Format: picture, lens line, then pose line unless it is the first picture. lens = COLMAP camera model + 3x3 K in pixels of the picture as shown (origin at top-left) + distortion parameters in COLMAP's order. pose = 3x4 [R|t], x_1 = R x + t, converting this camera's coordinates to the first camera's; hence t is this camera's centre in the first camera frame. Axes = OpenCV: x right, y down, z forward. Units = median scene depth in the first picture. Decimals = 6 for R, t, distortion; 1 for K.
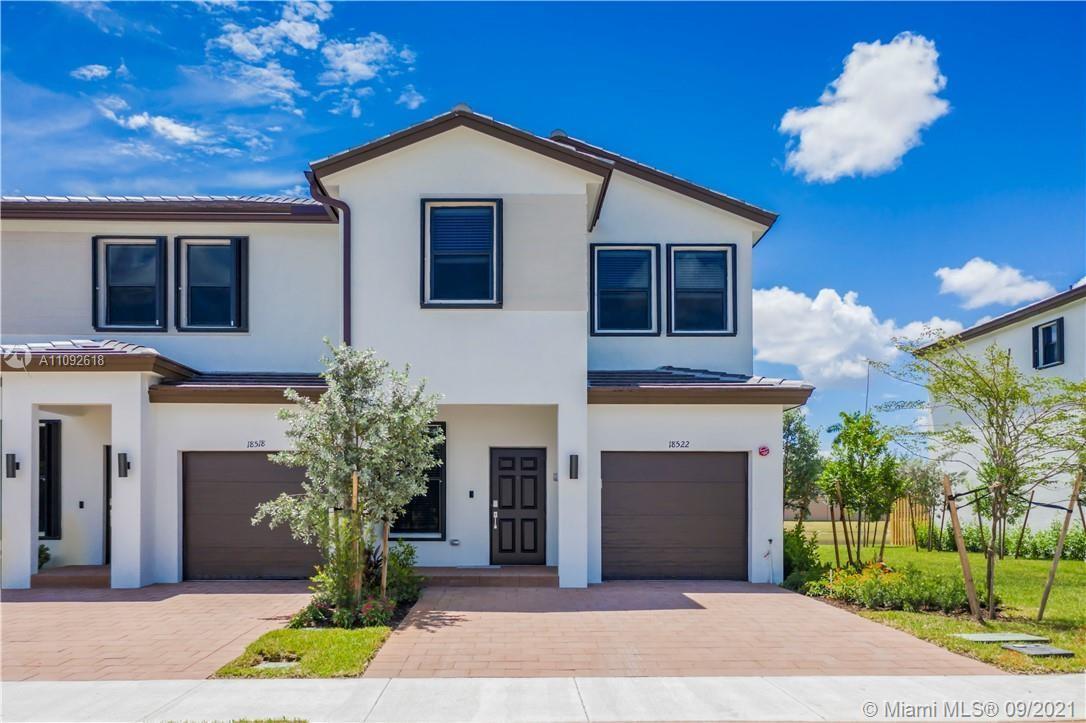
lens RADIAL K [[961.0, 0, 543.7], [0, 961.0, 489.3], [0, 0, 1]] dist [0.018846, 0.017590]
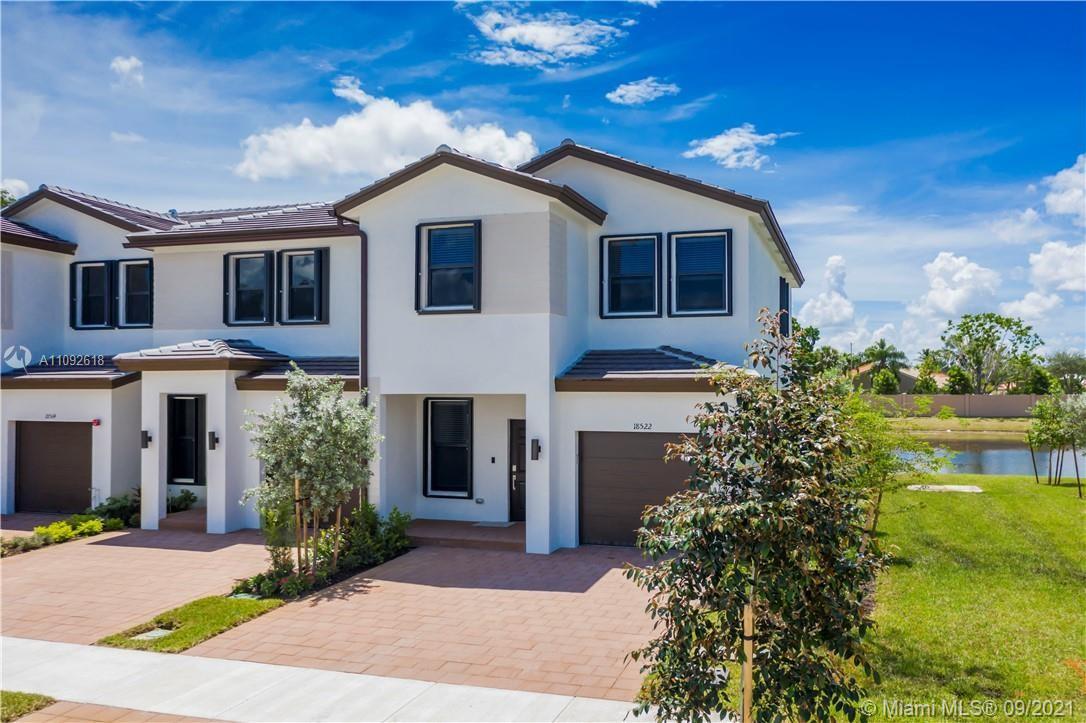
lens RADIAL K [[951.0, 0, 543.0], [0, 951.0, 361.5], [0, 0, 1]] dist [0.022481, 0.011513]
pose [[0.940870, -0.006198, -0.338711, 0.415316], [0.002502, 0.999932, -0.011350, -0.112274], [0.338758, 0.009831, 0.940822, -0.070262]]
